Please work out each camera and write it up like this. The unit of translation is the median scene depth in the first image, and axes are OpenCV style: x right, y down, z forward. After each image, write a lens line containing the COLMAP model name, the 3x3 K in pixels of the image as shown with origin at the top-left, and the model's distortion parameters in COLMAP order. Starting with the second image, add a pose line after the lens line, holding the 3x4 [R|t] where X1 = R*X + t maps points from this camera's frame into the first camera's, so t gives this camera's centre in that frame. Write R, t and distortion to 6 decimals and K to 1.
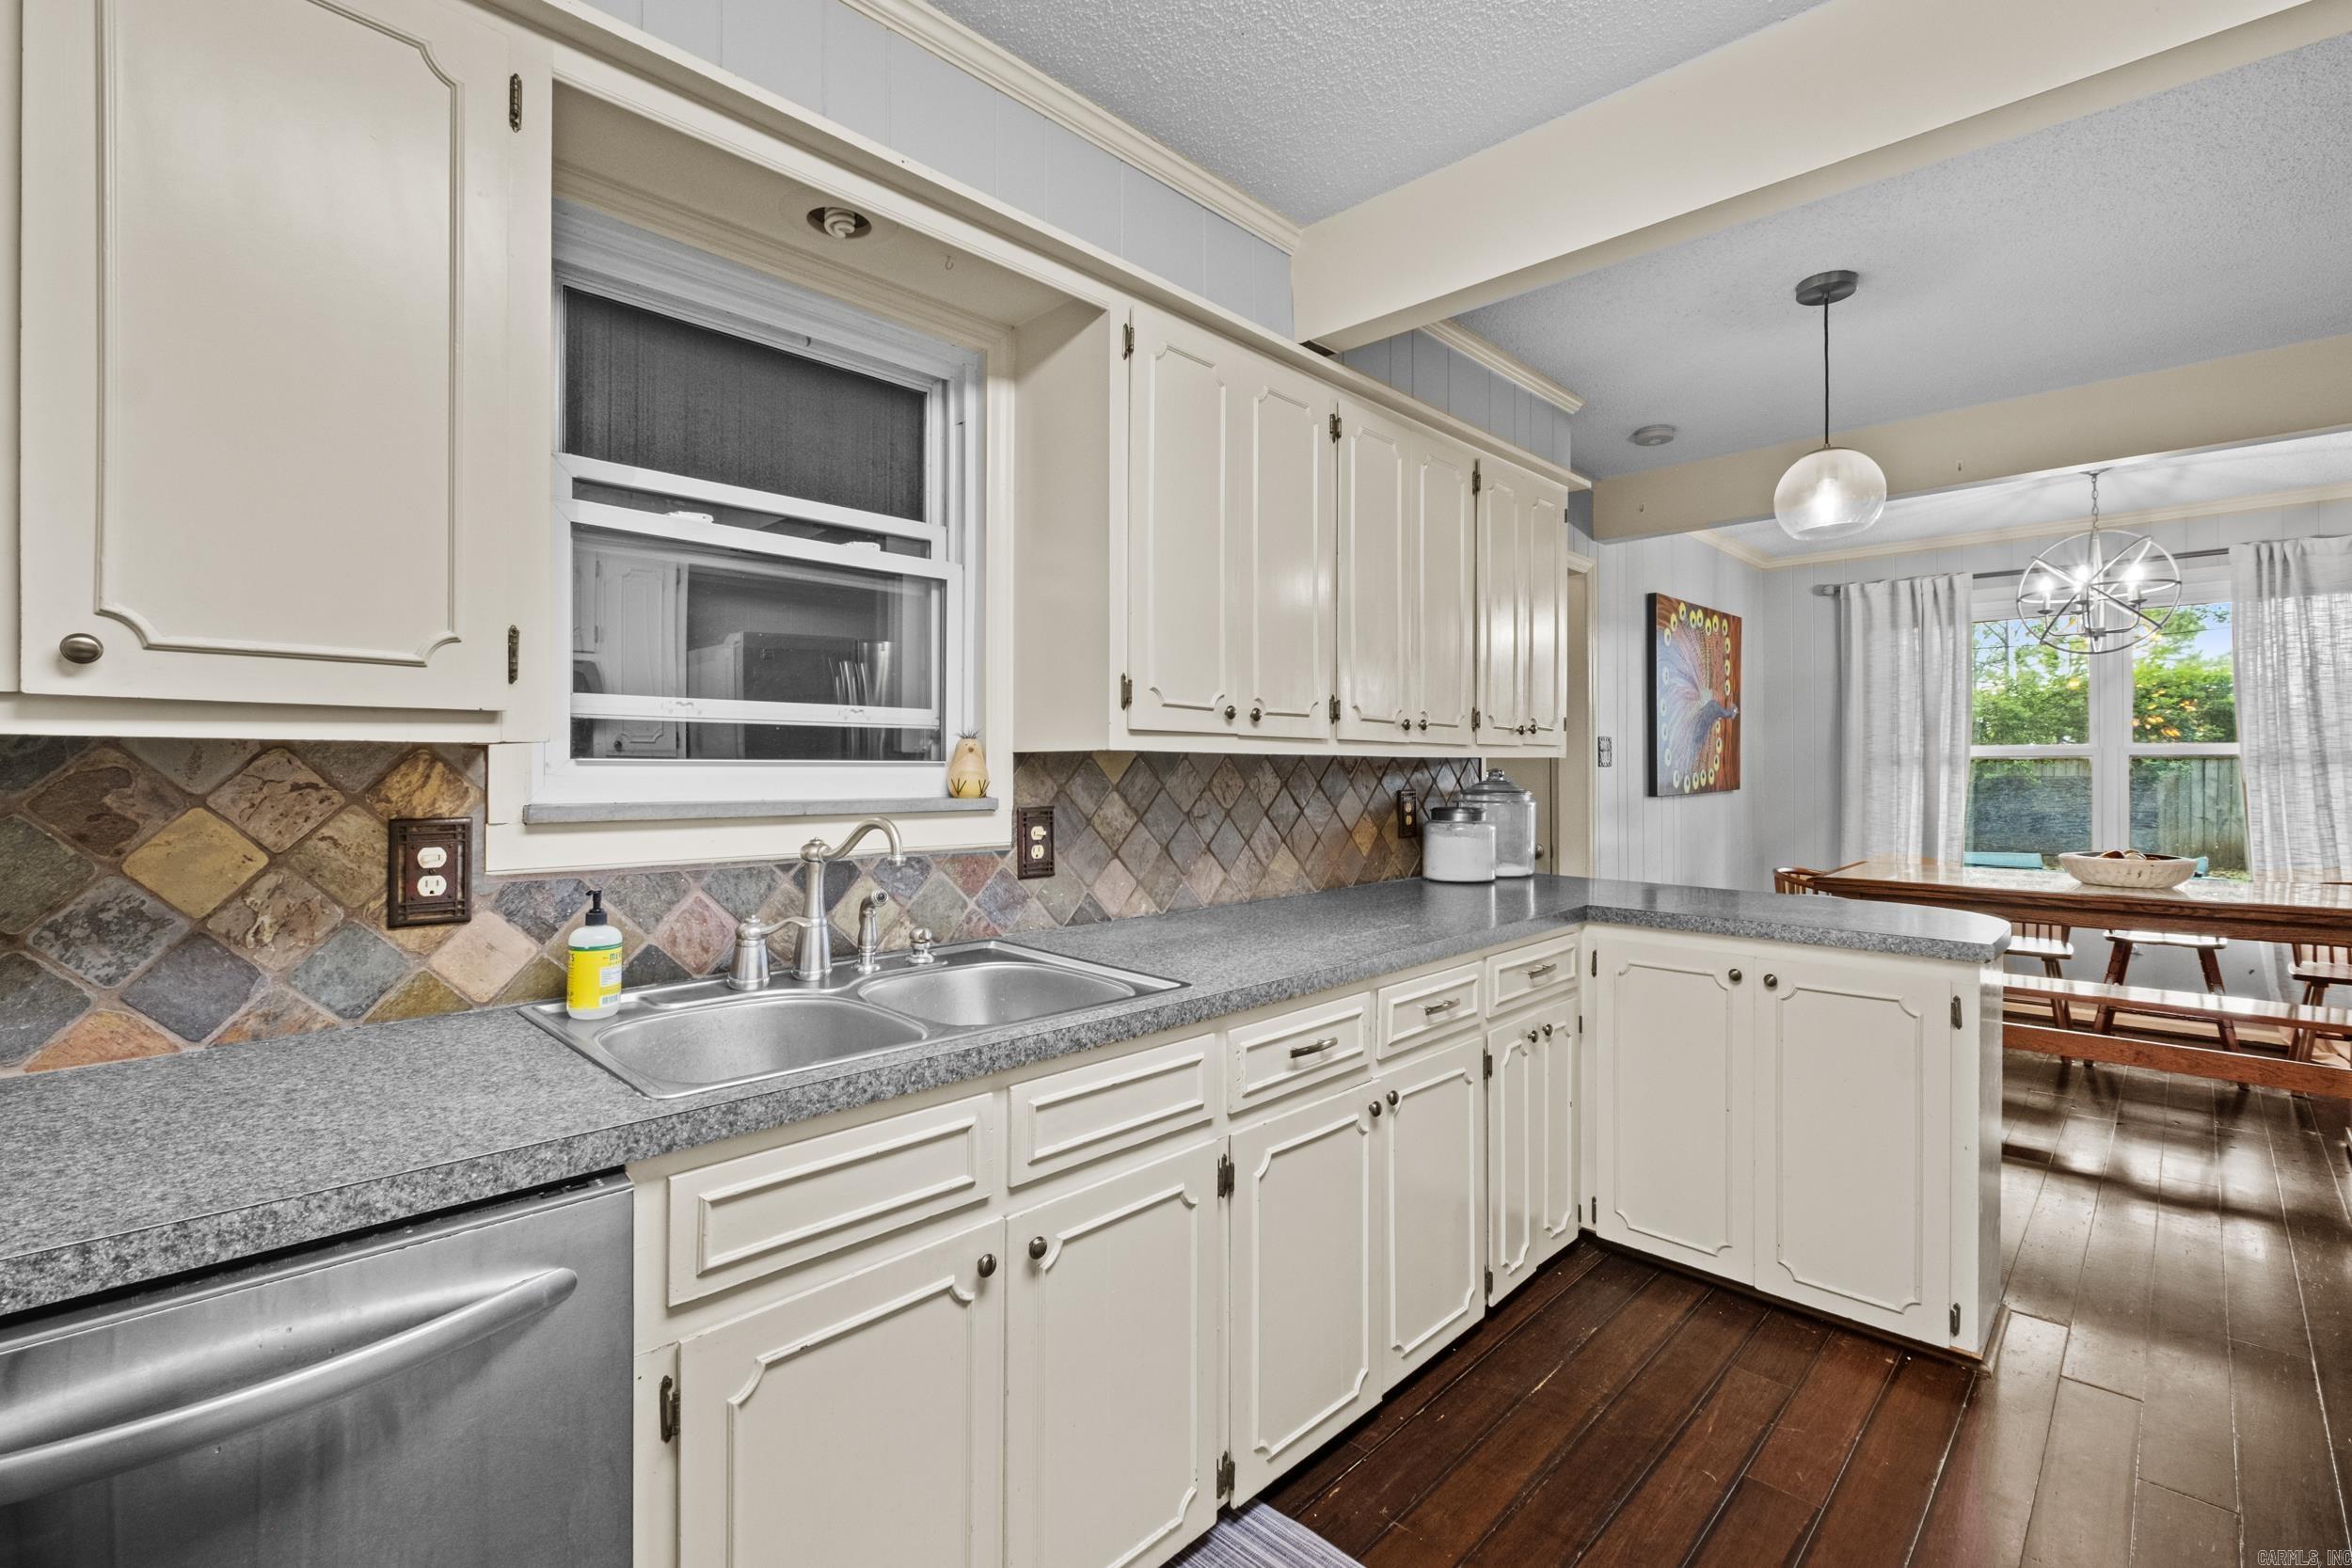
lens RADIAL K [[1036.1, 0, 1165.4], [0, 1036.1, 770.4], [0, 0, 1]] dist [-0.004494, -0.000420]
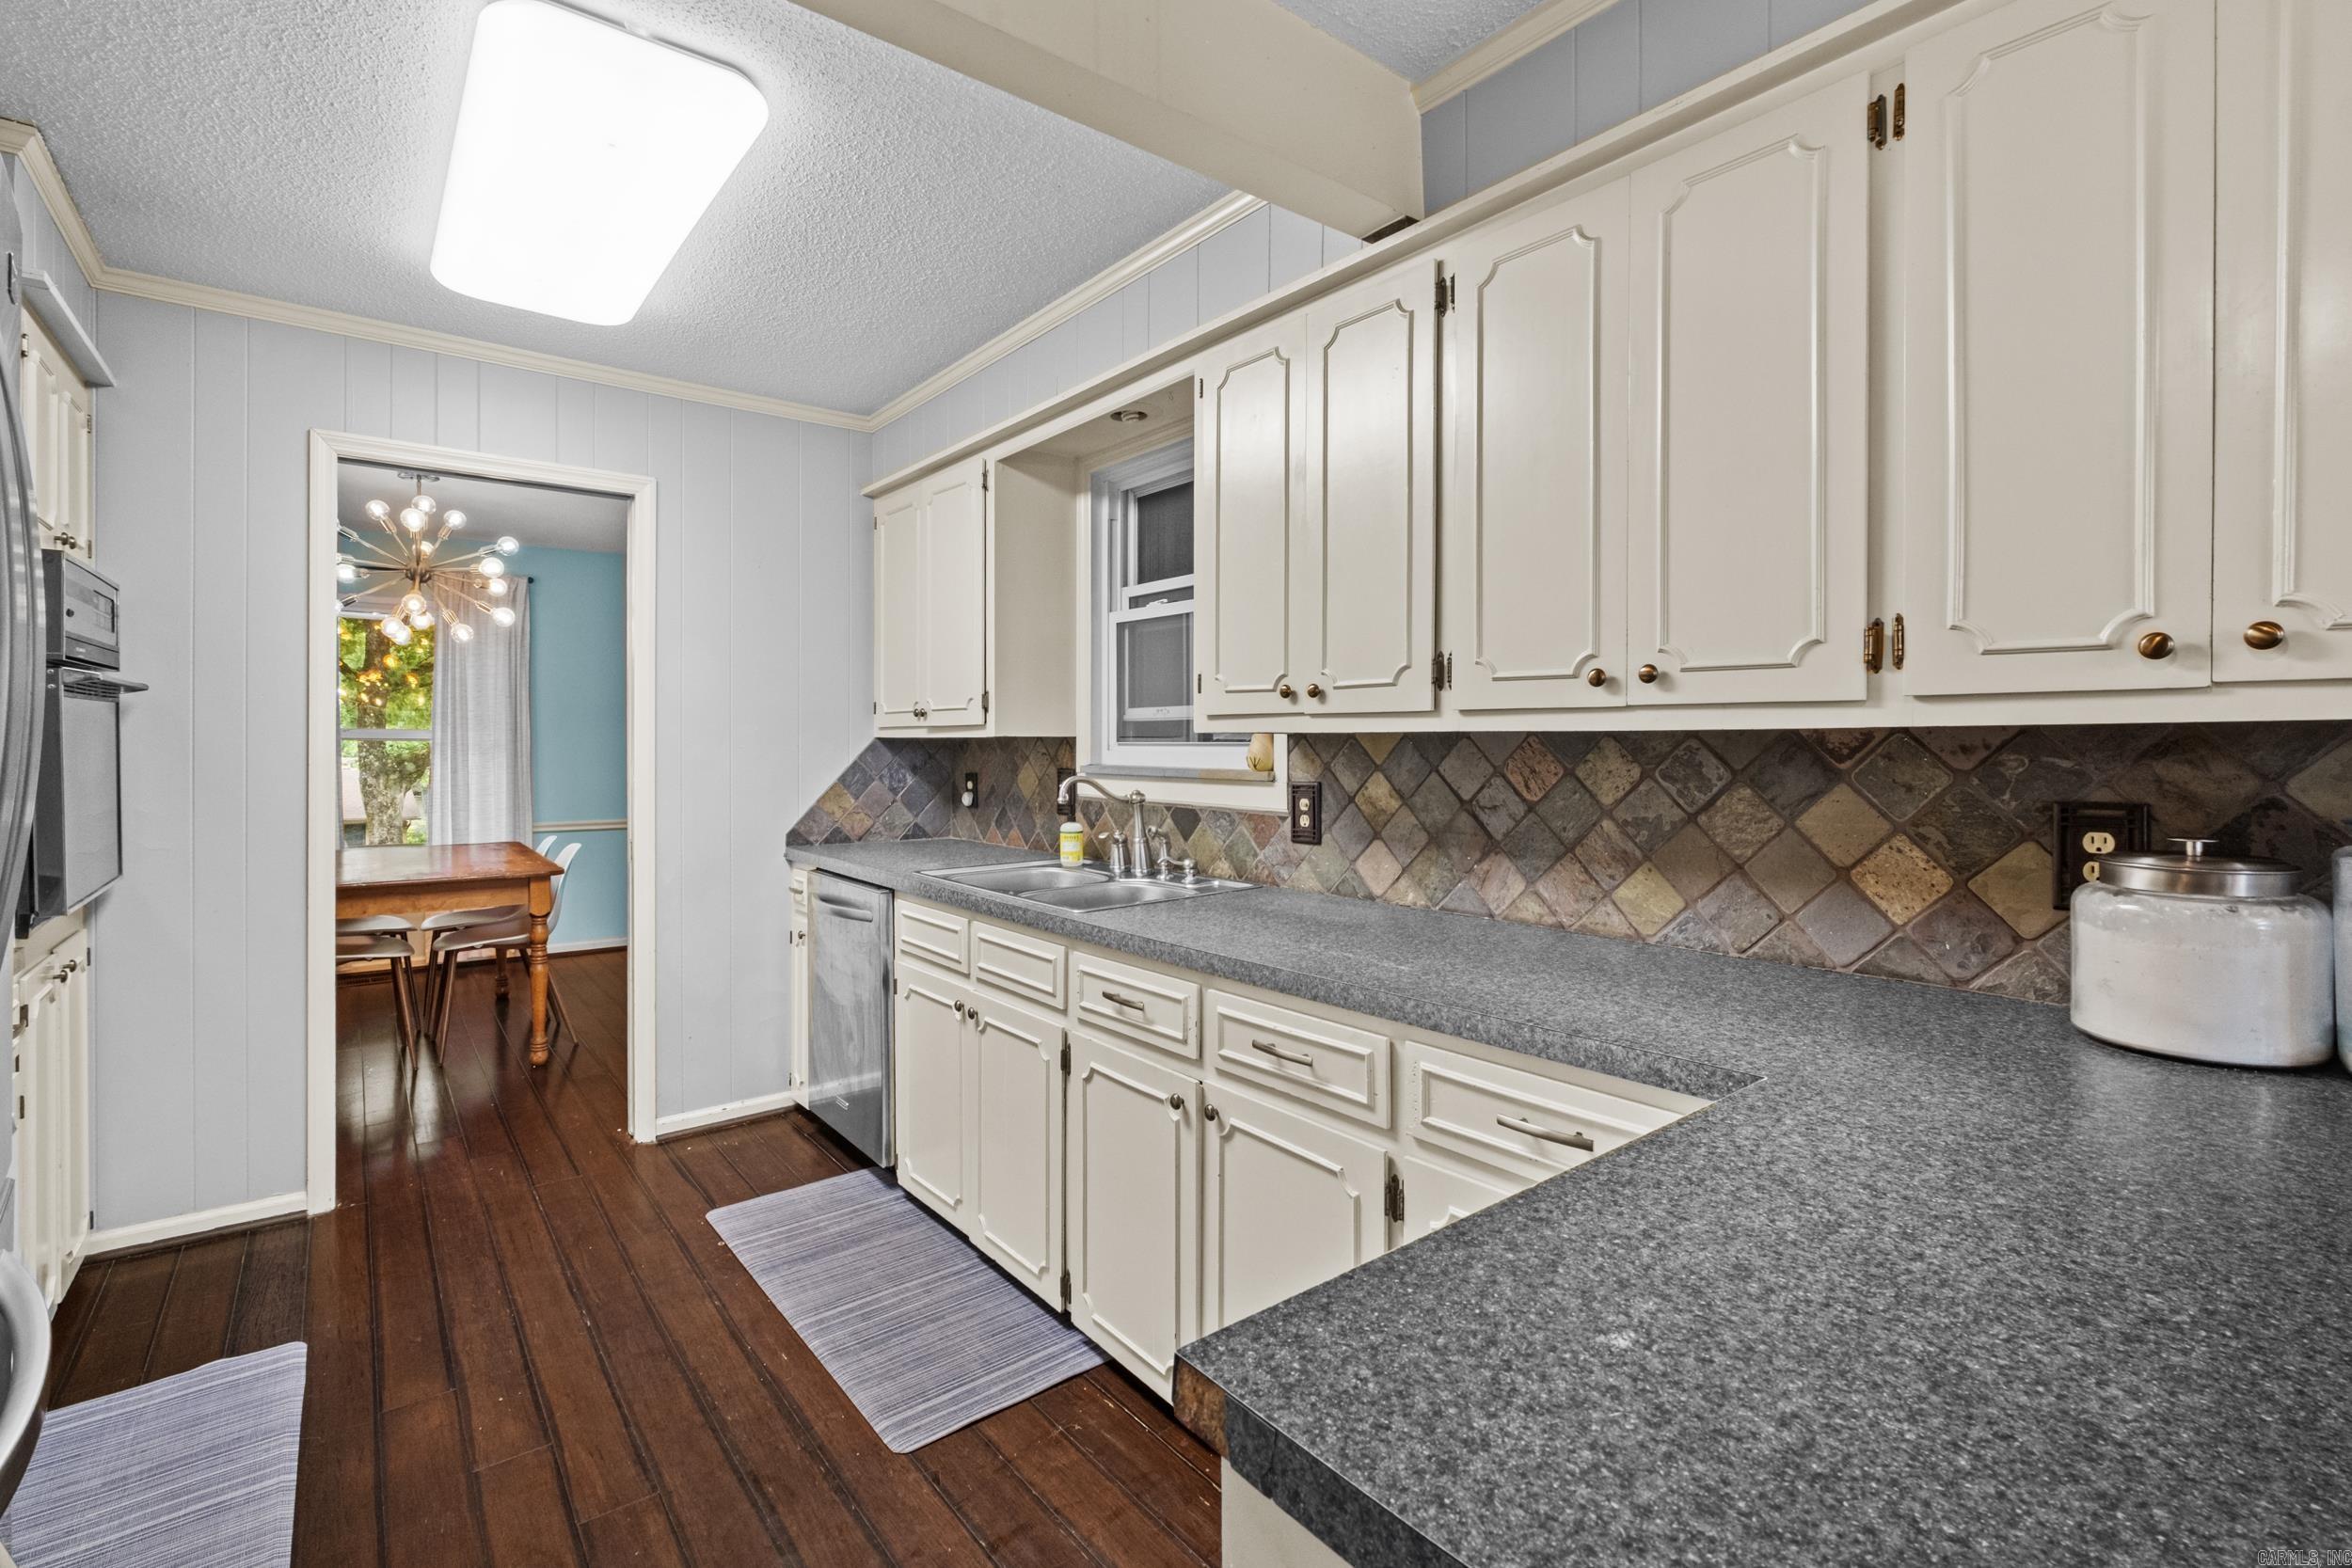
lens RADIAL K [[1029.5, 0, 1166.7], [0, 1029.5, 757.0], [0, 0, 1]] dist [-0.008612, -0.000128]
pose [[-0.115124, 0.010131, -0.993299, 0.873646], [-0.005147, 0.999928, 0.010796, -0.003343], [0.993338, 0.006356, -0.115064, 0.833284]]
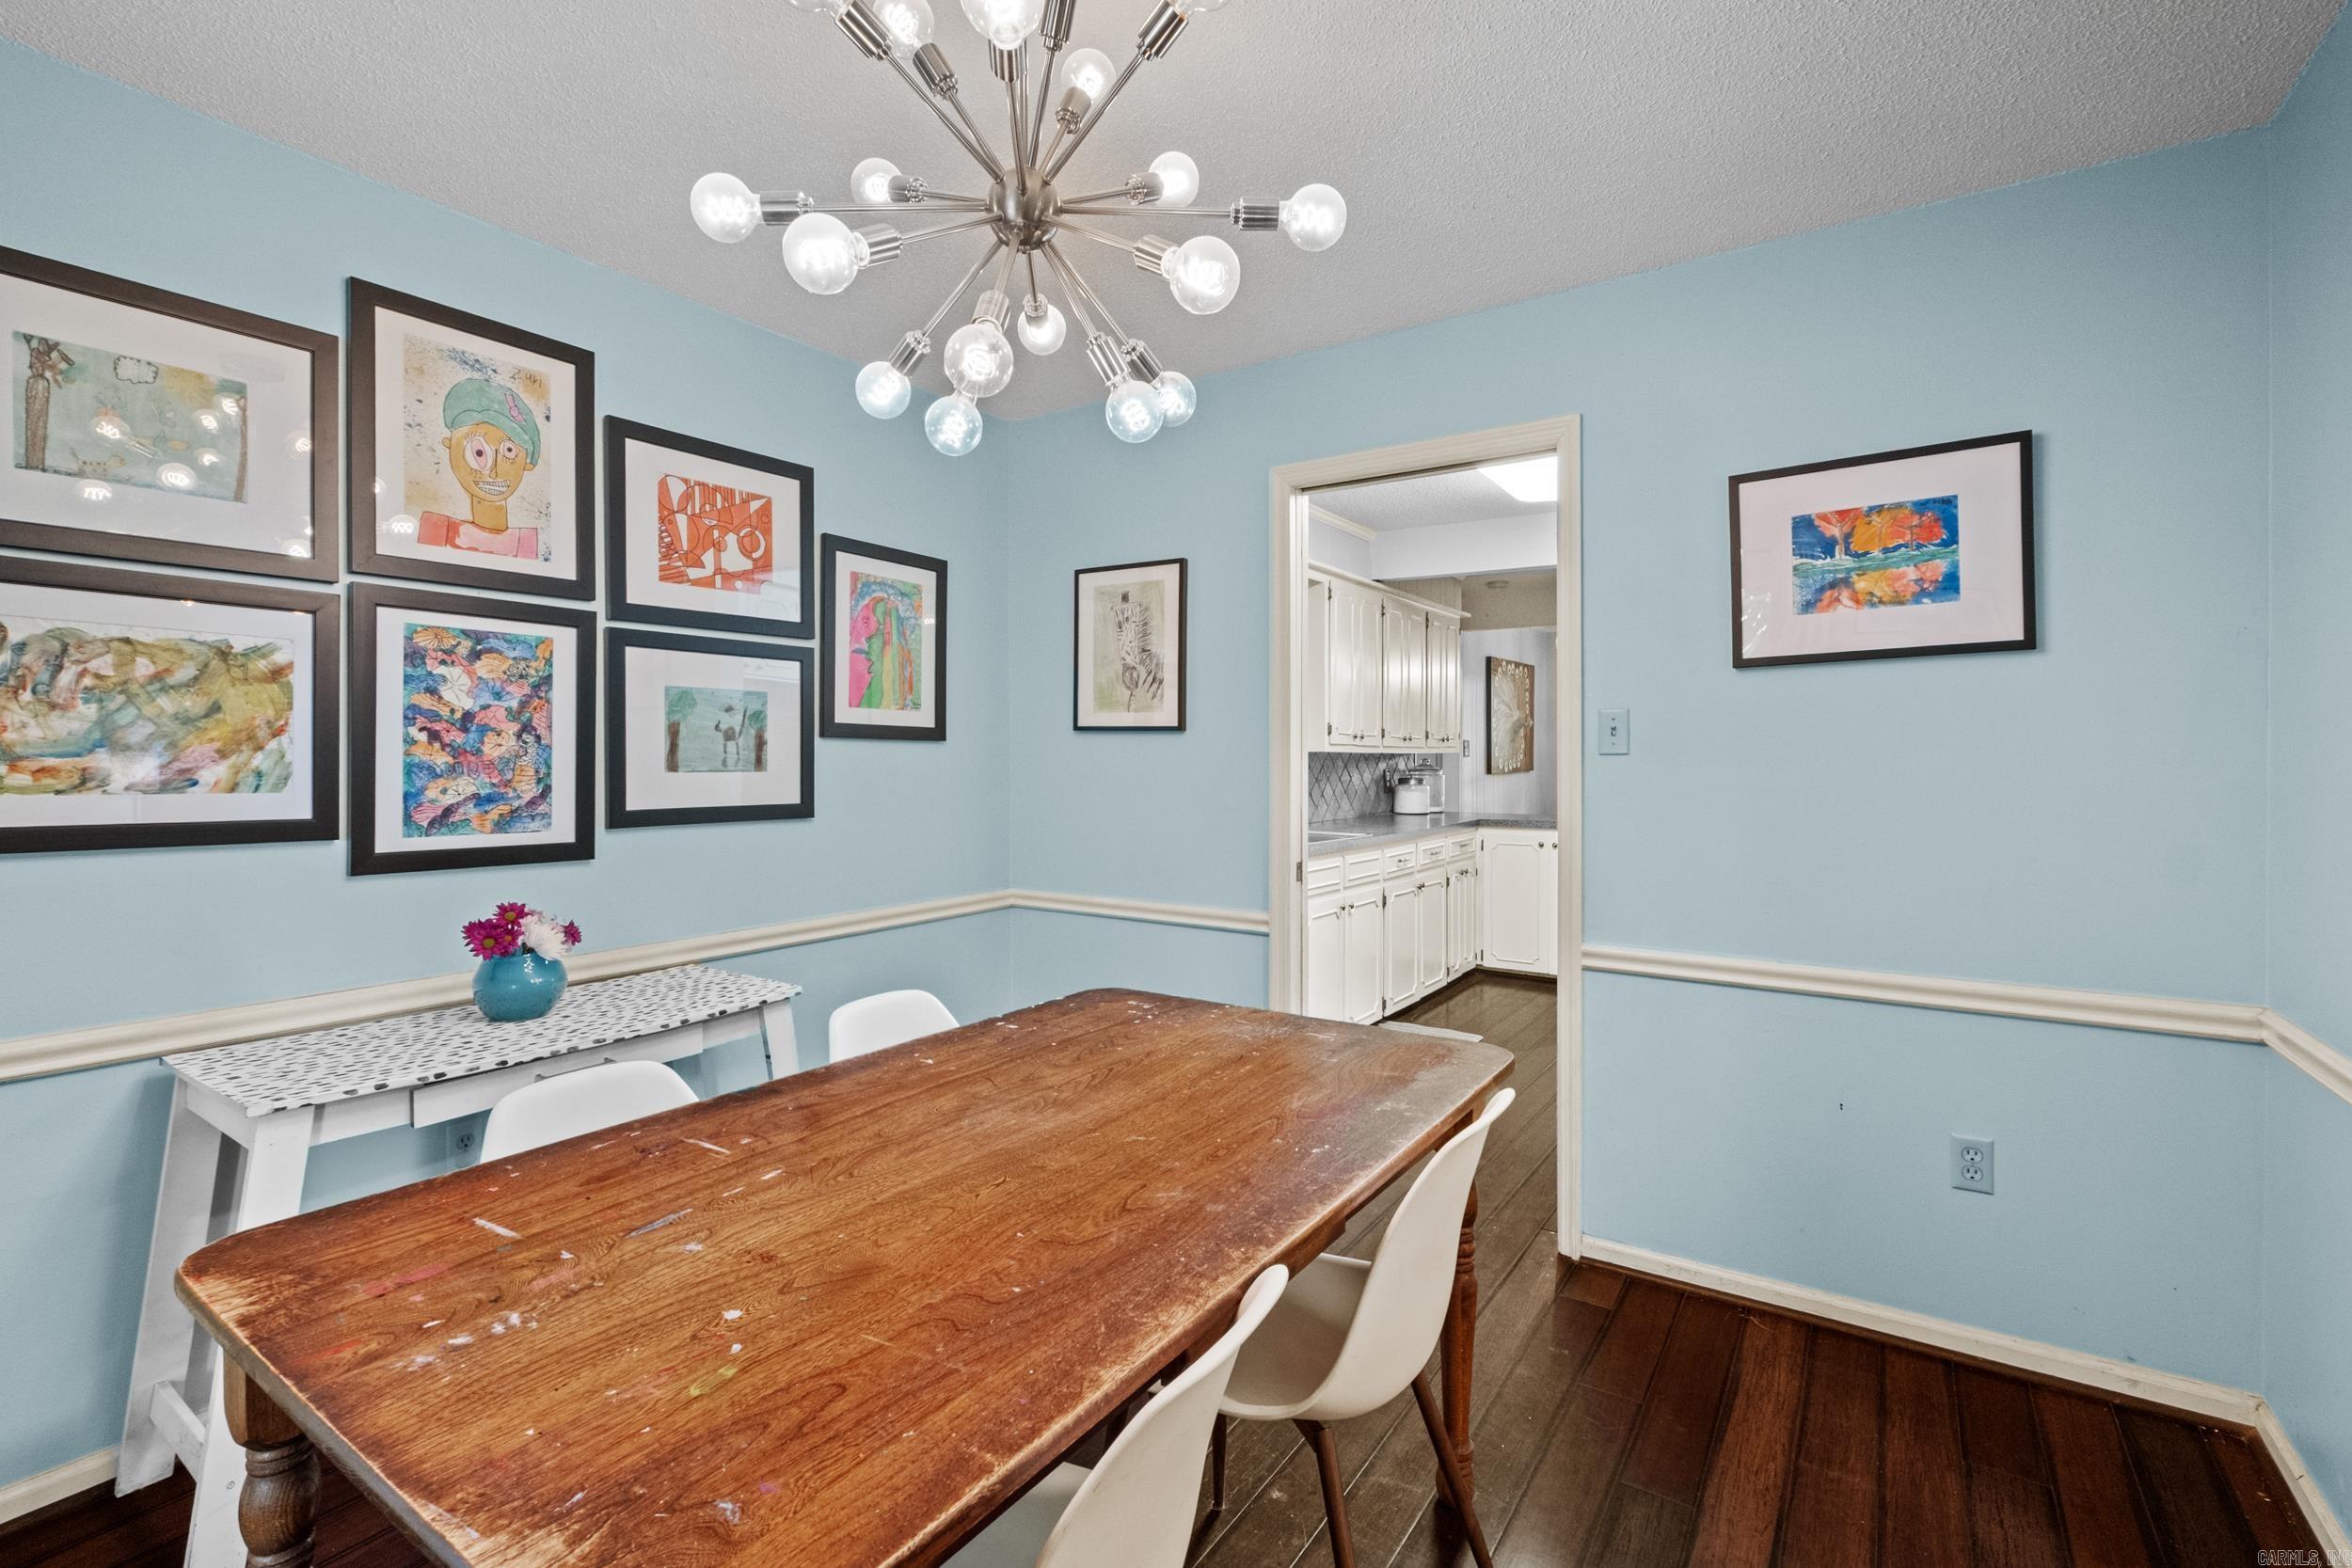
lens RADIAL K [[1062.0, 0, 1166.2], [0, 1062.0, 762.1], [0, 0, 1]] dist [-0.003743, -0.000350]
pose [[0.982495, 0.000201, 0.186287, -0.700466], [-0.000983, 0.999991, 0.004102, -0.003167], [-0.186285, -0.004213, 0.982487, -1.153495]]
